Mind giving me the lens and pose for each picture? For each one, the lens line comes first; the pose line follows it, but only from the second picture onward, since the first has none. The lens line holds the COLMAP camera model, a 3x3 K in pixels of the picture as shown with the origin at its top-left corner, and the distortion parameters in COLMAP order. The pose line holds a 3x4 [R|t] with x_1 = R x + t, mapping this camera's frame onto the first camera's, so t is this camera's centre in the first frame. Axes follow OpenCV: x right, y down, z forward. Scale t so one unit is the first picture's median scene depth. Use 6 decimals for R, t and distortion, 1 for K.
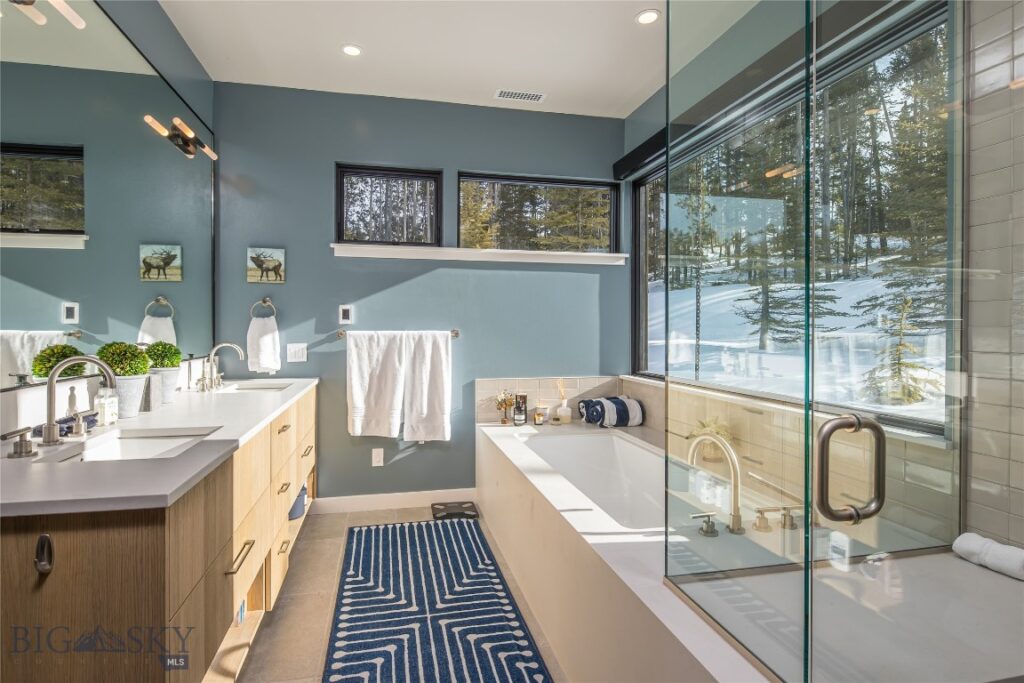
lens RADIAL K [[494.6, 0, 506.8], [0, 494.6, 336.5], [0, 0, 1]] dist [-0.002666, -0.001267]
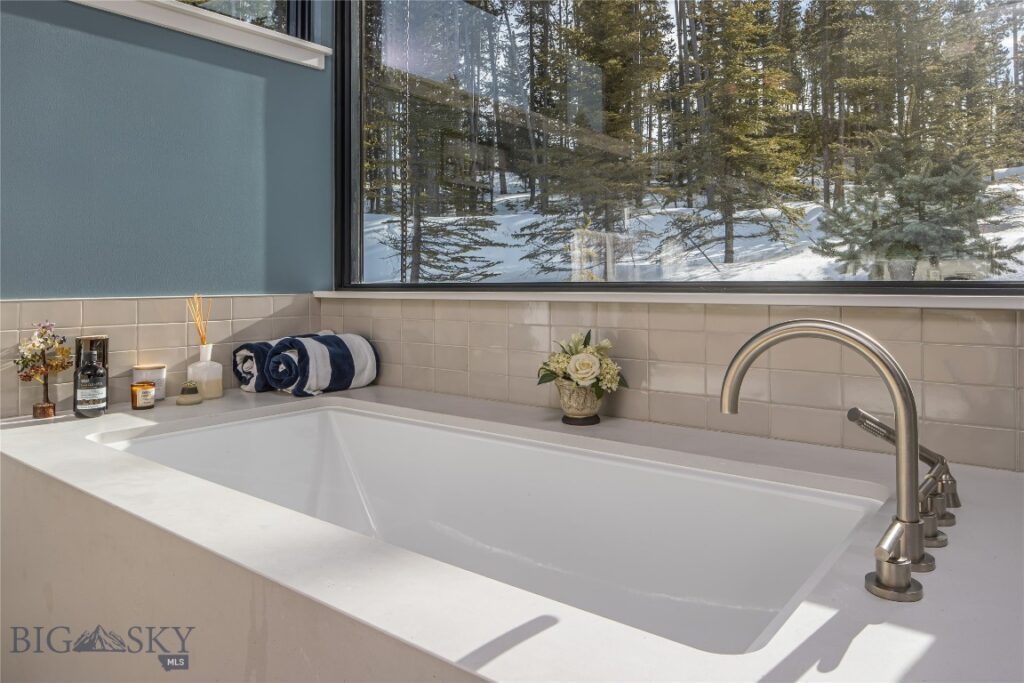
lens RADIAL K [[693.5, 0, 527.3], [0, 693.5, 284.5], [0, 0, 1]] dist [-0.039045, -0.000358]
pose [[0.774799, -0.012816, 0.632077, -0.044300], [0.015207, 0.999883, 0.001633, 0.078845], [-0.632024, 0.008347, 0.774904, 0.358347]]
